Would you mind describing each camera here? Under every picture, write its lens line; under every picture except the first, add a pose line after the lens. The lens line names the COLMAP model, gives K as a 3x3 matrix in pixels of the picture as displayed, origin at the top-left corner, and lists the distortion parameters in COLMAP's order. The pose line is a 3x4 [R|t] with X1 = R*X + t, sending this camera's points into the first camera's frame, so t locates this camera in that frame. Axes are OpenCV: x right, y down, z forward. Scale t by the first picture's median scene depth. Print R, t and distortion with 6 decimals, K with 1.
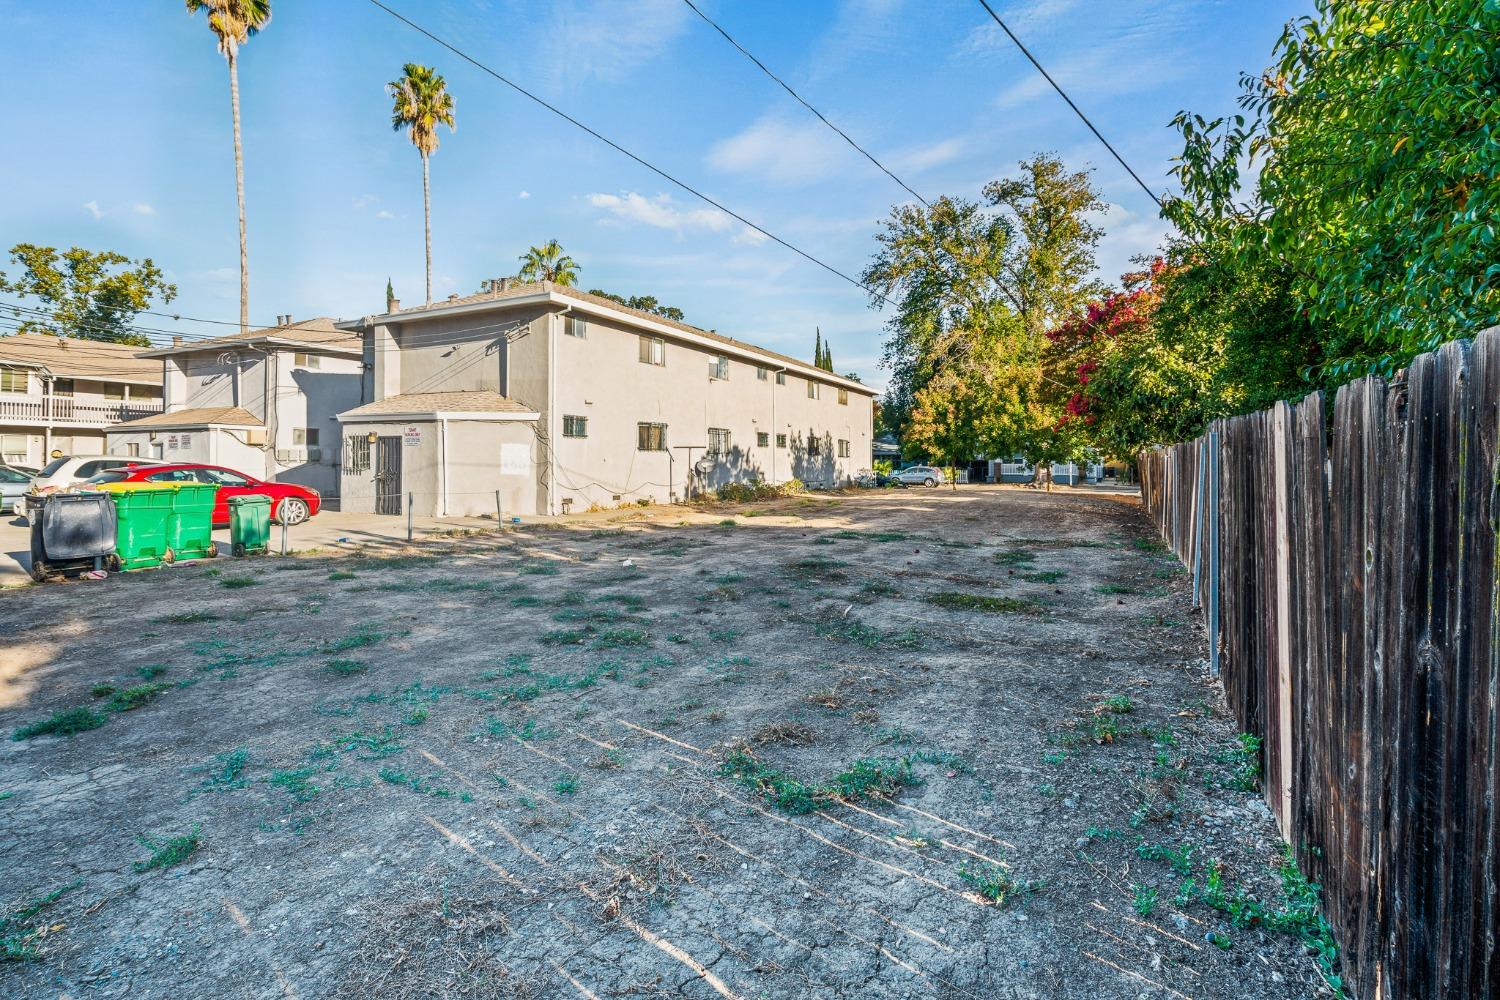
lens RADIAL K [[713.2, 0, 744.7], [0, 713.2, 482.0], [0, 0, 1]] dist [0.001674, 0.000245]
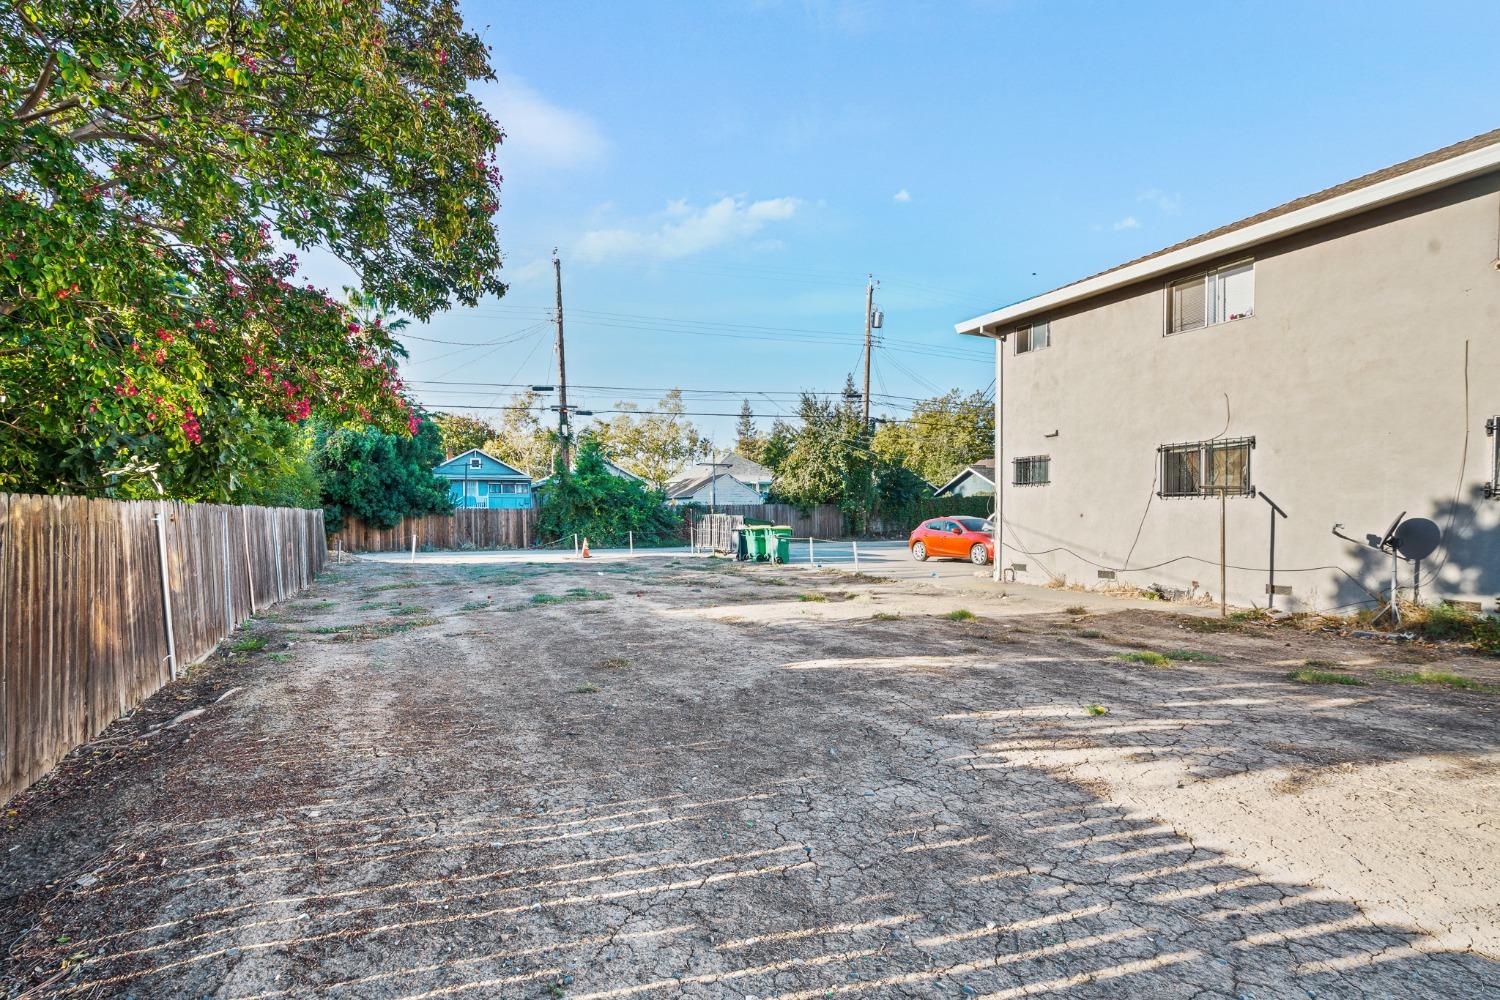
lens RADIAL K [[710.8, 0, 757.3], [0, 710.8, 512.4], [0, 0, 1]] dist [0.002278, 0.000854]
pose [[-0.548398, -0.004000, -0.836208, 0.291316], [-0.020206, 0.999760, 0.008470, -0.017998], [0.835974, 0.021541, -0.548347, 0.614520]]
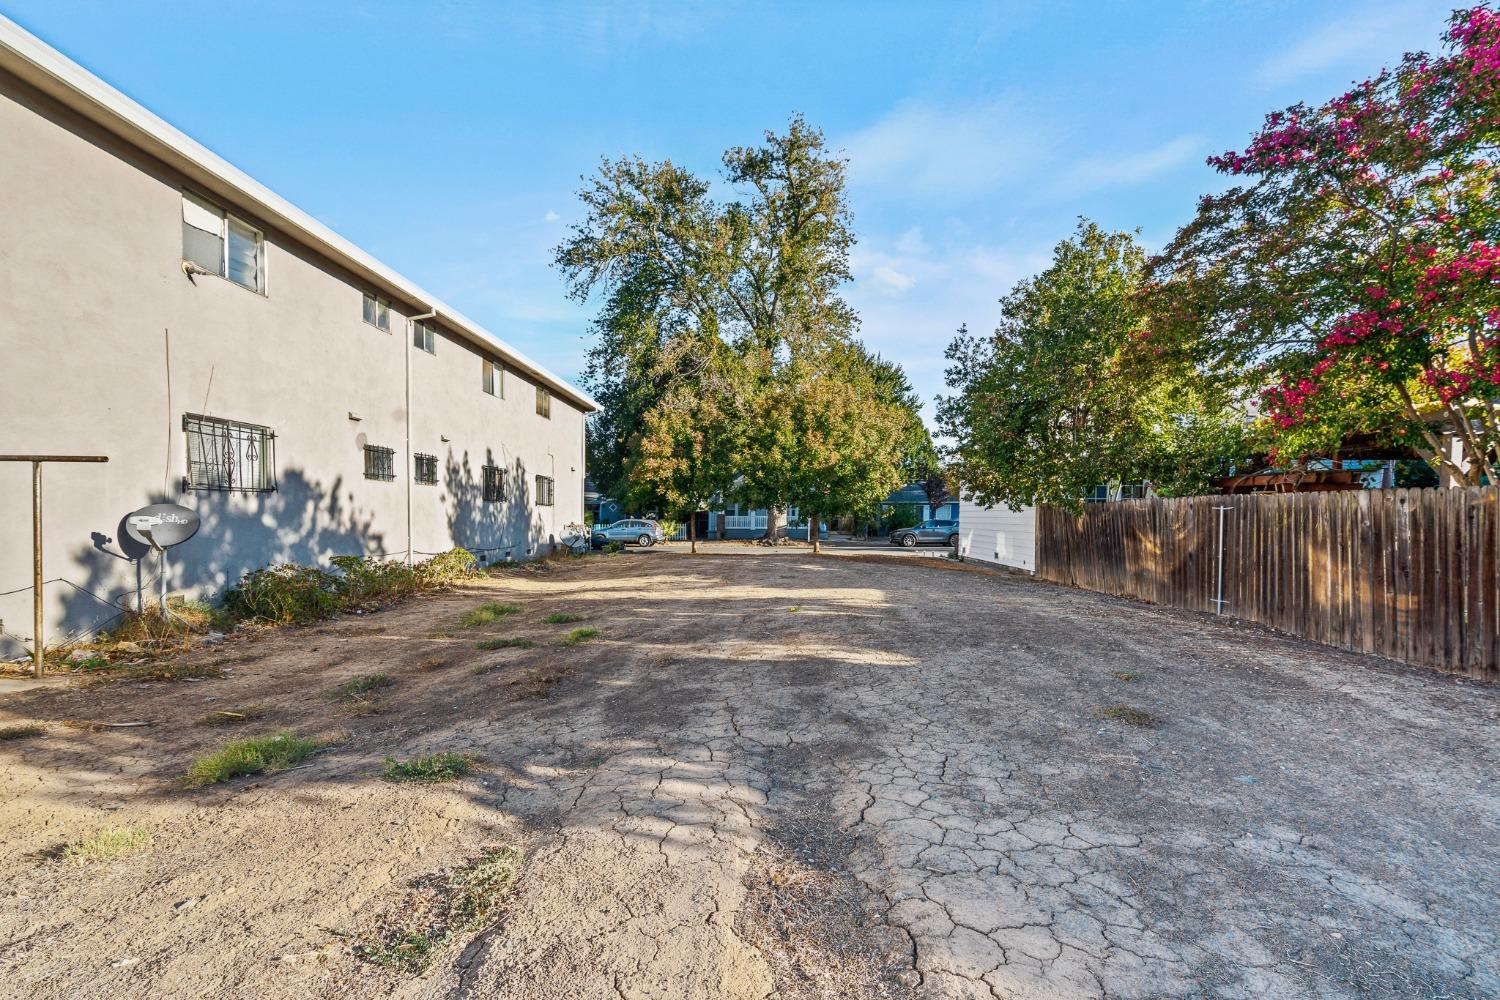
lens RADIAL K [[710.8, 0, 757.3], [0, 710.8, 512.4], [0, 0, 1]] dist [0.002278, 0.000854]
pose [[0.889822, 0.002333, 0.456302, 0.025989], [0.011246, 0.999571, -0.027041, -0.010586], [-0.456170, 0.029193, 0.889414, 0.389941]]
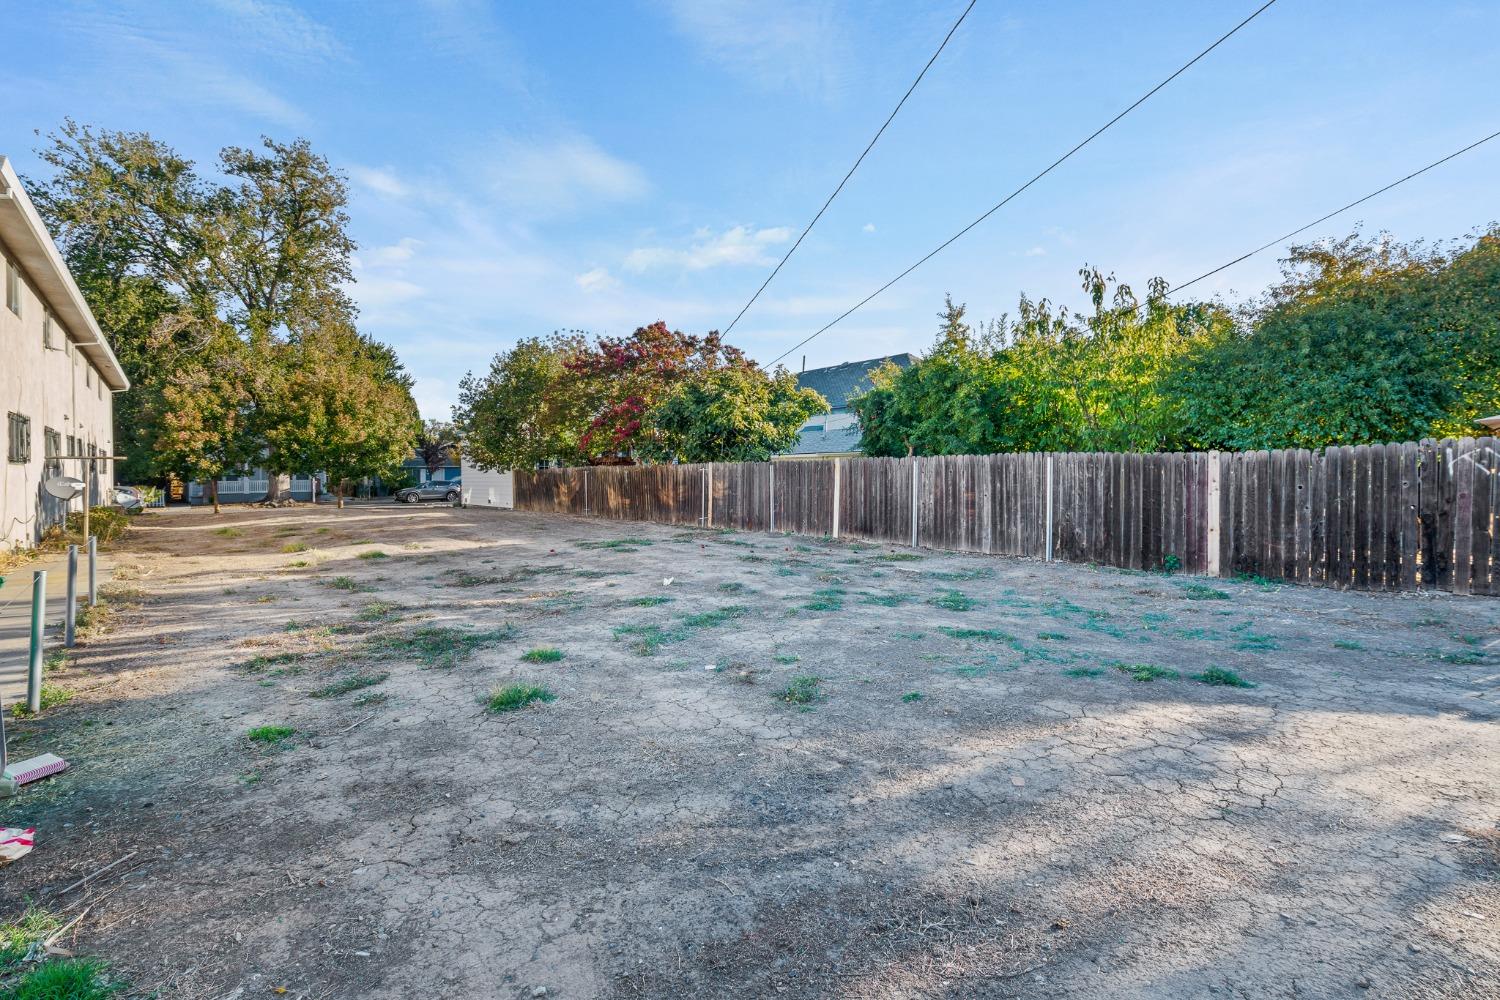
lens RADIAL K [[710.8, 0, 757.3], [0, 710.8, 512.4], [0, 0, 1]] dist [0.002278, 0.000854]
pose [[0.383256, -0.056467, 0.921915, -0.264348], [0.037824, 0.998252, 0.045419, -0.003801], [-0.922868, 0.017463, 0.384721, 0.132517]]
